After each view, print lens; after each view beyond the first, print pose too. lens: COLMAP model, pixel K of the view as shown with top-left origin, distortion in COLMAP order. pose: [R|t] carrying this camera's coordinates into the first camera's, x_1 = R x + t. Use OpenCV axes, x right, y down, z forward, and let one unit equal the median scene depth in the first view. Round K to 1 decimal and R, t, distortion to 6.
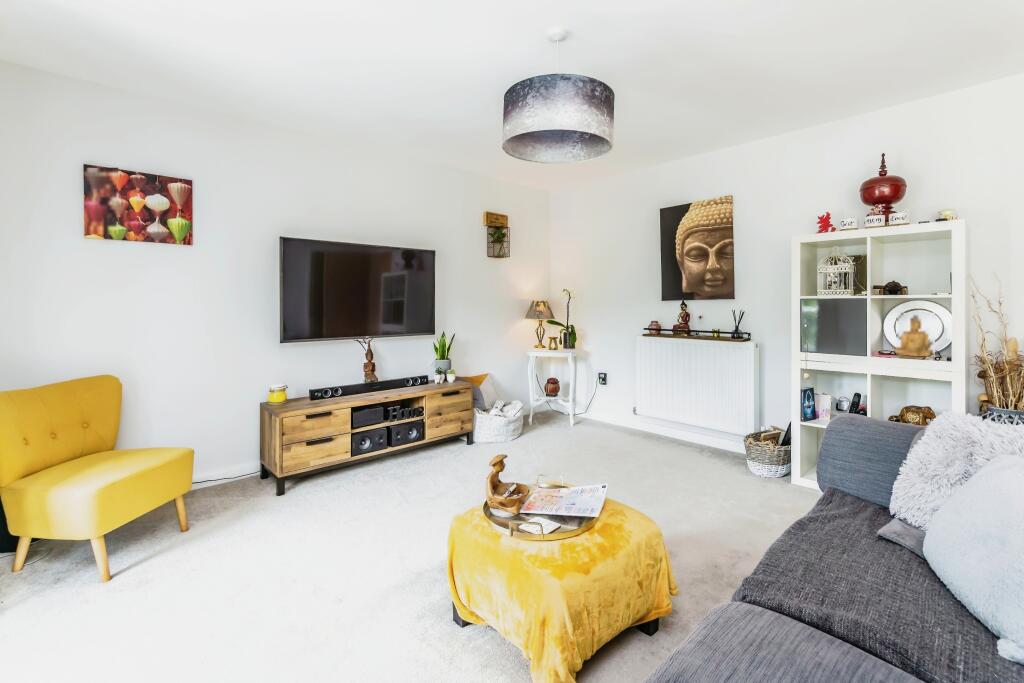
lens RADIAL K [[464.9, 0, 503.7], [0, 464.9, 304.3], [0, 0, 1]] dist [-0.000053, 0.000507]
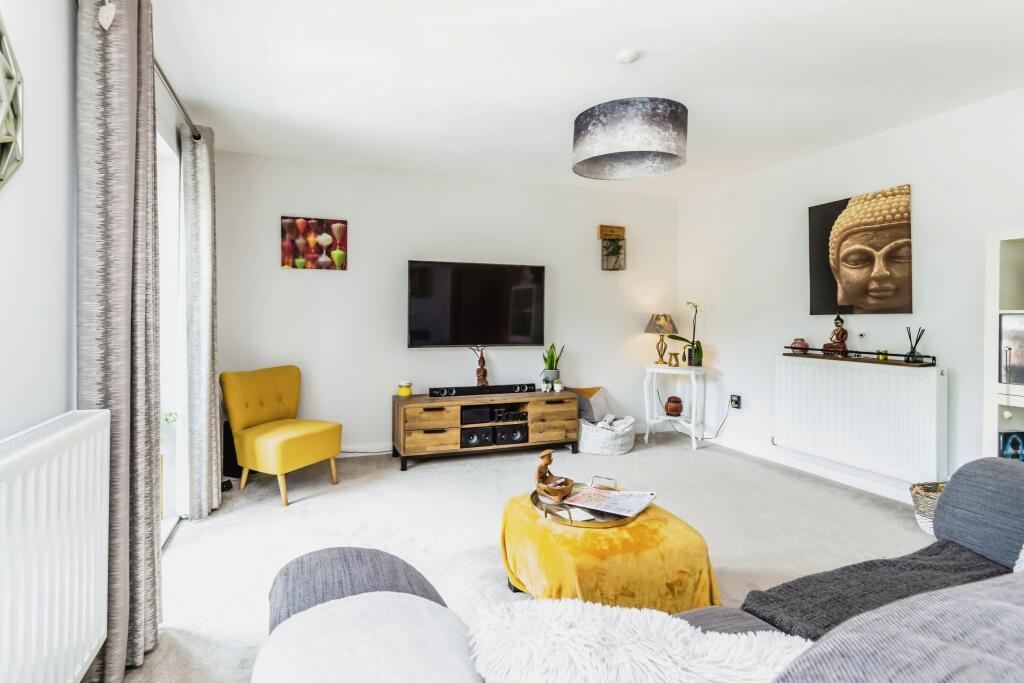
lens RADIAL K [[476.5, 0, 457.7], [0, 476.5, 317.4], [0, 0, 1]] dist [0.002162, 0.000398]
pose [[0.912977, 0.008497, -0.407922, 0.126017], [-0.008170, 0.999963, 0.002543, -0.000369], [0.407929, 0.001012, 0.913013, -0.073826]]
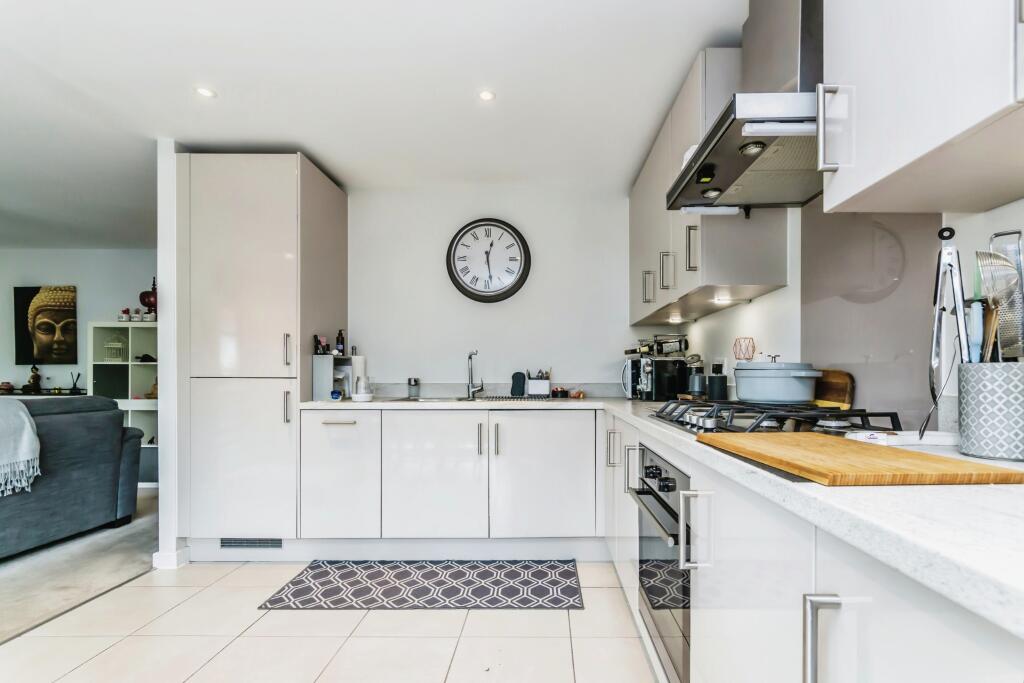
lens RADIAL K [[477.8, 0, 540.8], [0, 477.8, 376.7], [0, 0, 1]] dist [0.000088, -0.000453]
pose [[0.661866, 0.004656, 0.749608, 0.361400], [-0.003442, 0.999989, -0.003172, 0.024488], [-0.749614, -0.000481, 0.661875, -0.921872]]
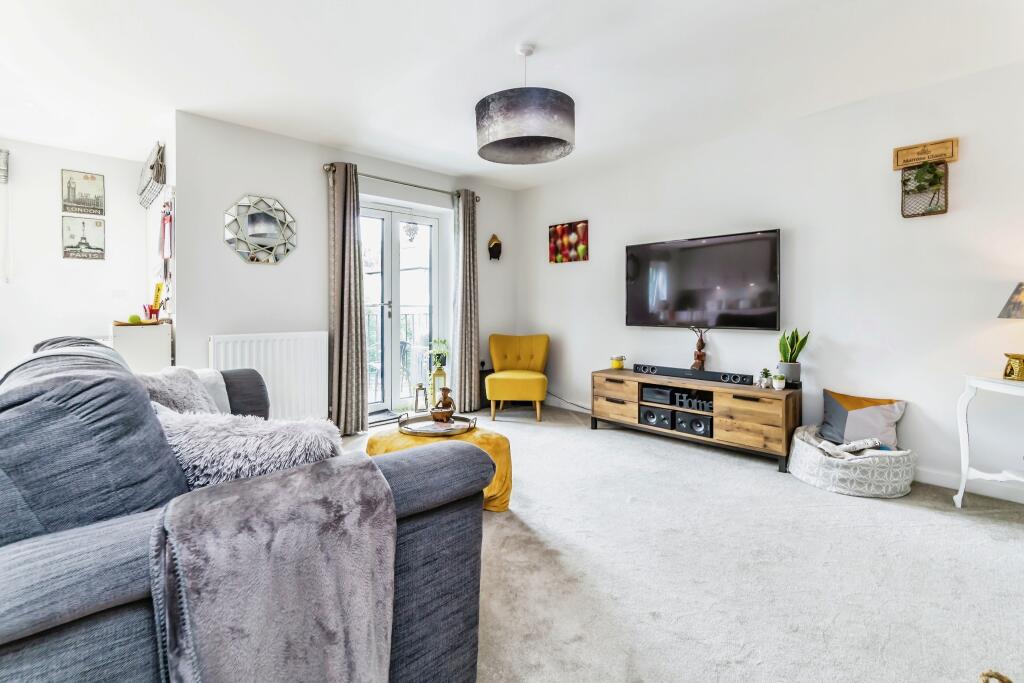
lens RADIAL K [[502.4, 0, 504.7], [0, 502.4, 316.2], [0, 0, 1]] dist [0.000246, -0.000102]
pose [[-0.016863, 0.016619, -0.999720, 0.826850], [-0.003774, 0.999854, 0.016685, 0.028442], [0.999851, 0.004055, -0.016798, 0.582699]]
